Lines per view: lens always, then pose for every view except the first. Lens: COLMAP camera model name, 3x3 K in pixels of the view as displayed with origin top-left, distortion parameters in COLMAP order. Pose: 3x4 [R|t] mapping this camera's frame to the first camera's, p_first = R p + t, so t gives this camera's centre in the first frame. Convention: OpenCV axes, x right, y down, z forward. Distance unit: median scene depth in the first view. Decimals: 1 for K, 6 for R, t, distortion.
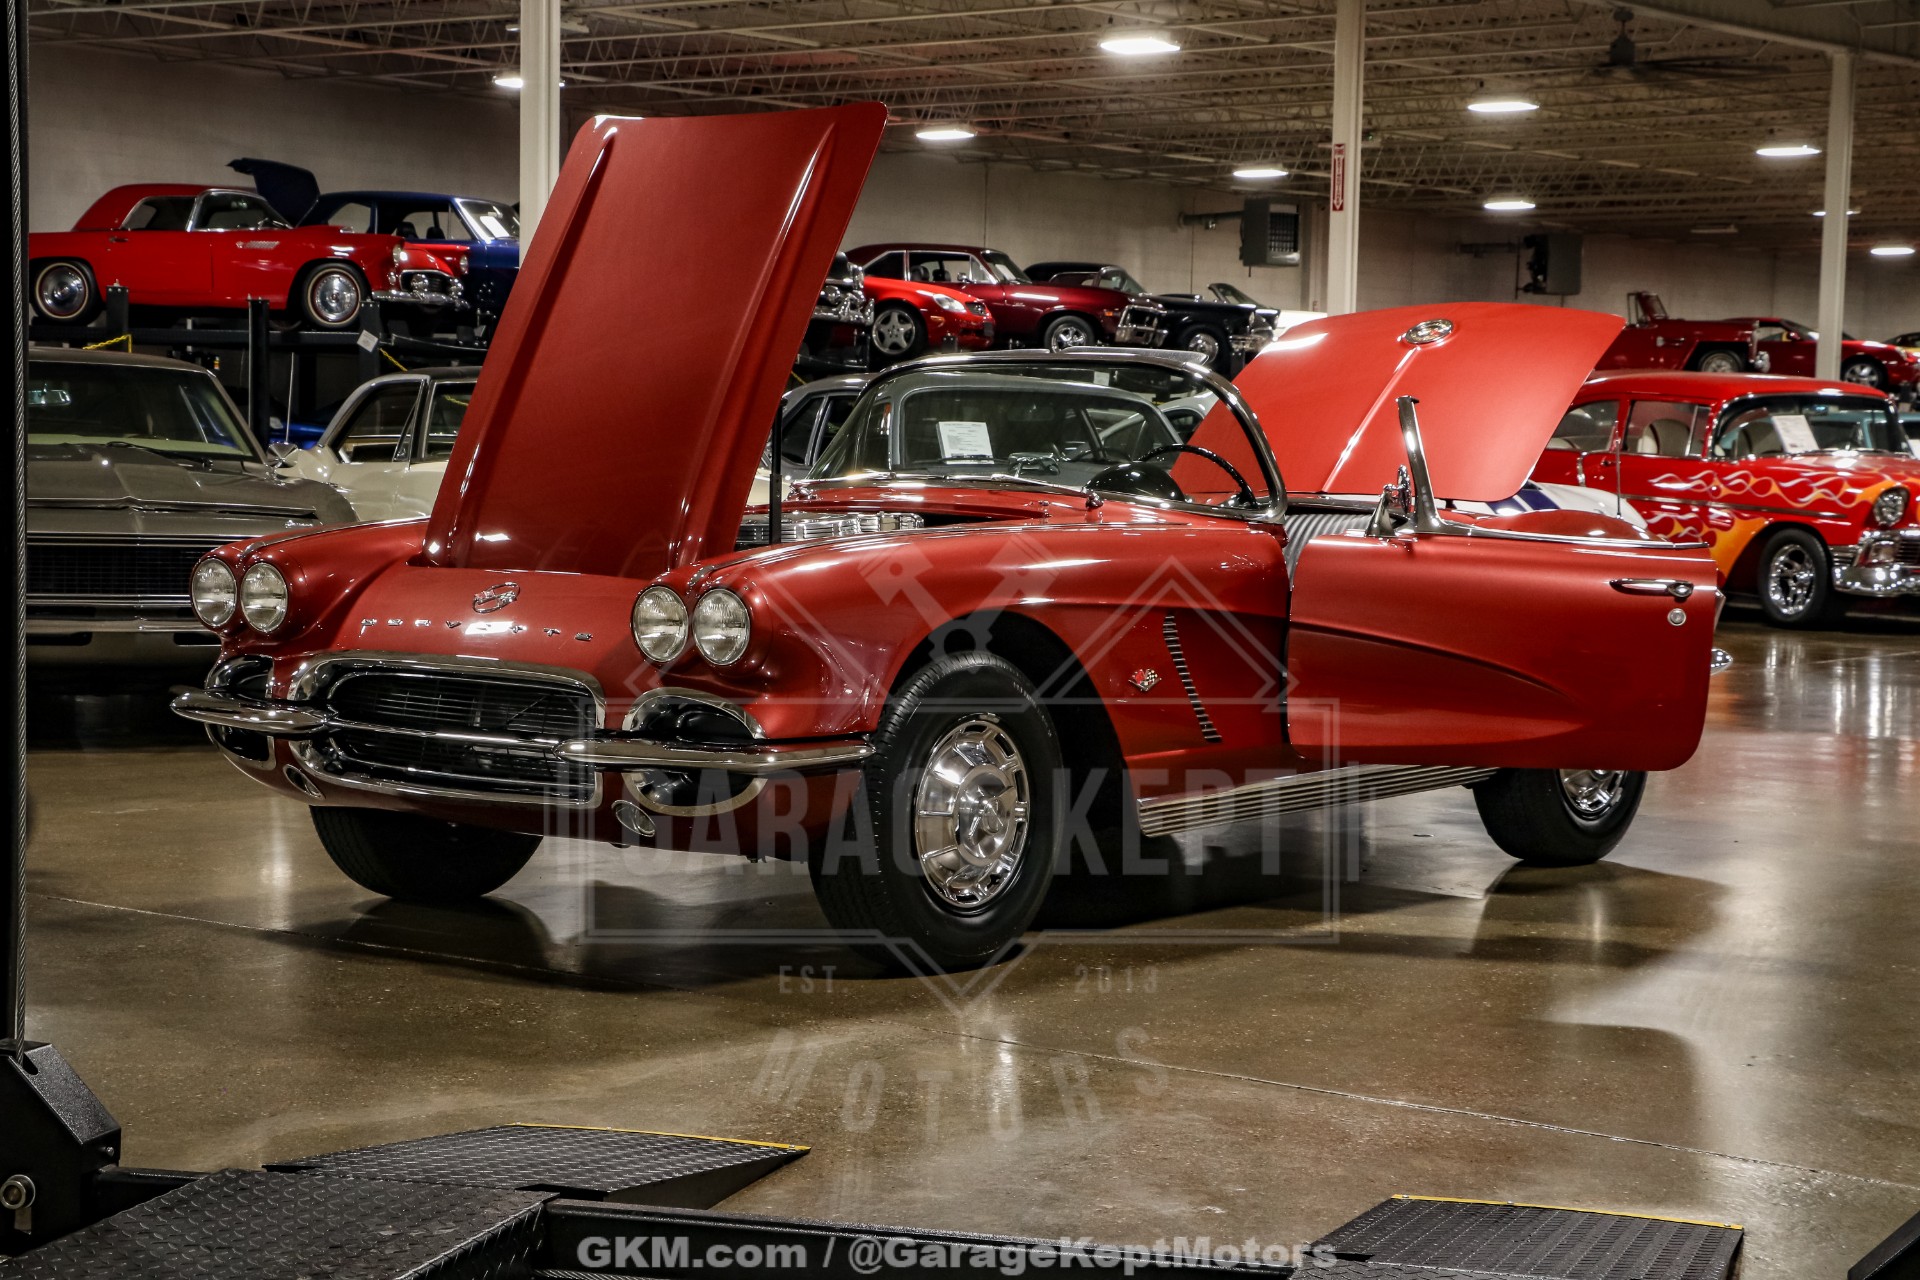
lens RADIAL K [[4971.7, 0, 955.9], [0, 4971.7, 639.3], [0, 0, 1]] dist [0.534418, 0.752783]
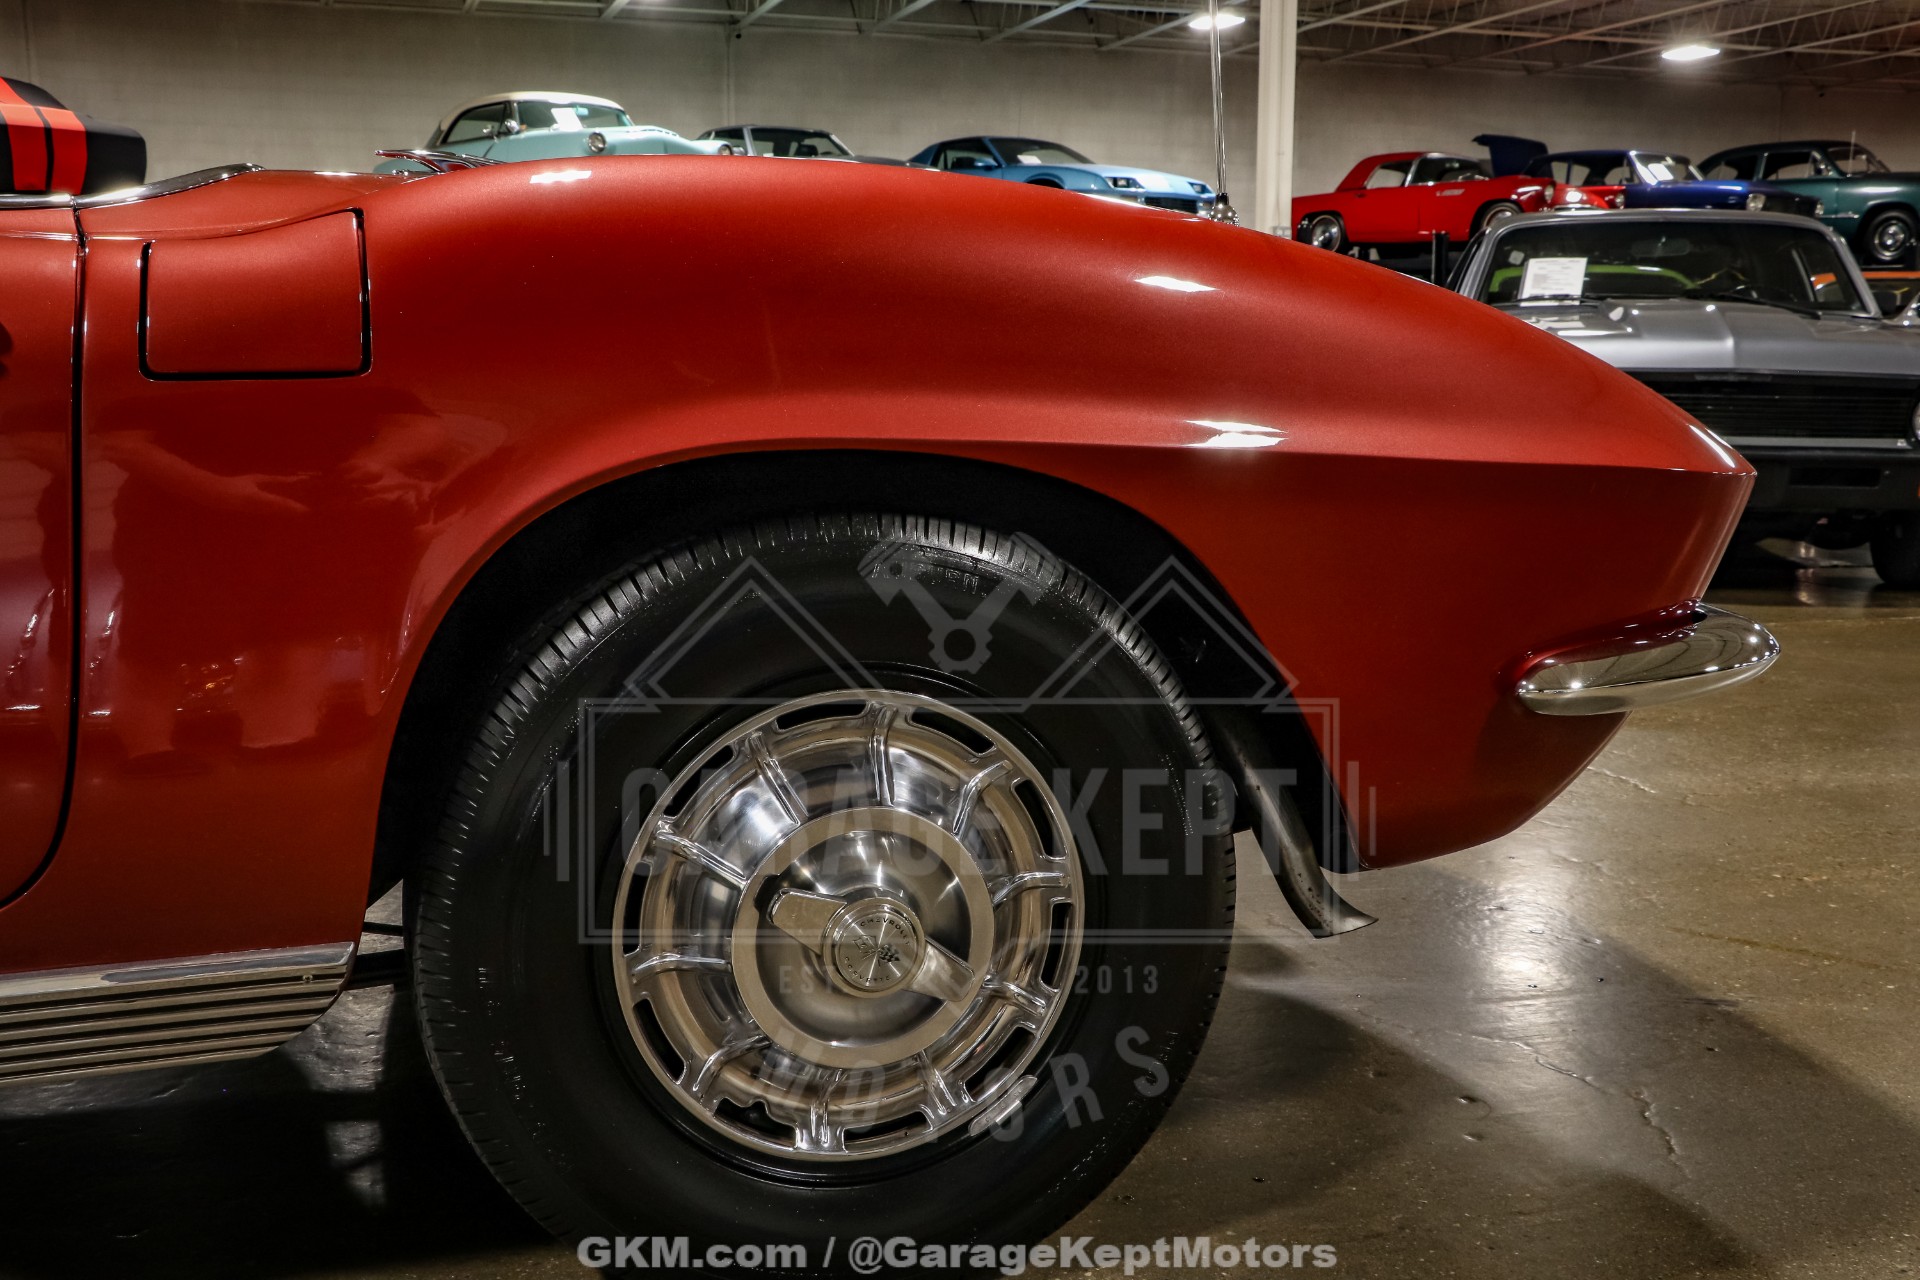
lens RADIAL K [[2025.4, 0, 1035.9], [0, 2025.4, 643.0], [0, 0, 1]] dist [-0.001805, 0.001190]
pose [[0.779170, 0.076542, -0.622122, 0.117289], [-0.026586, 0.995659, 0.089203, -0.004755], [0.626249, -0.052965, 0.777822, 0.509559]]
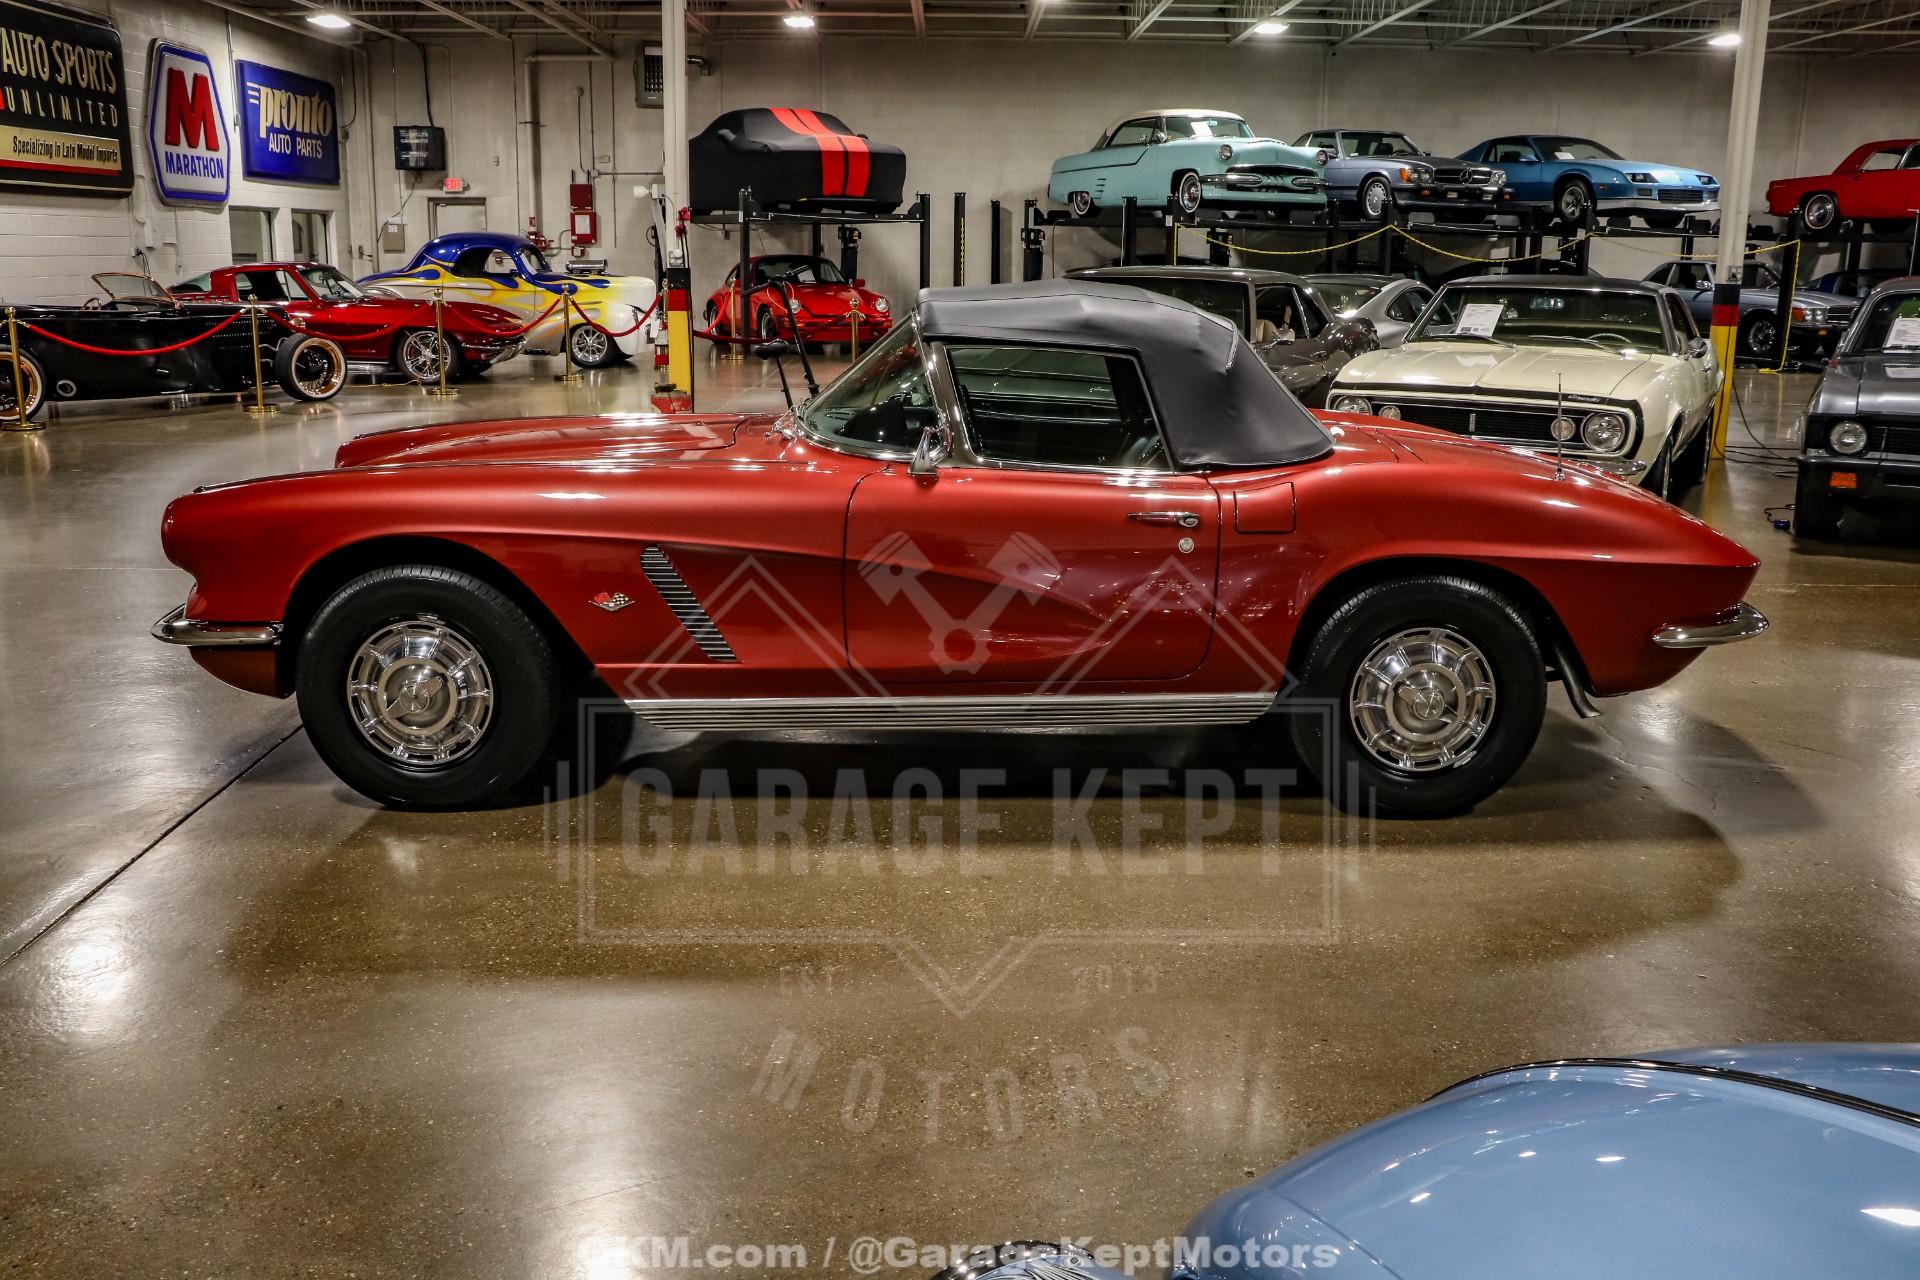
lens RADIAL K [[1990.4, 0, 958.0], [0, 1990.4, 713.3], [0, 0, 1]] dist [-0.147947, 0.338232]
pose [[0.555689, 0.193812, -0.808484, 0.215762], [-0.038711, 0.977425, 0.207704, -0.029968], [0.830488, -0.084121, 0.550648, 0.399070]]
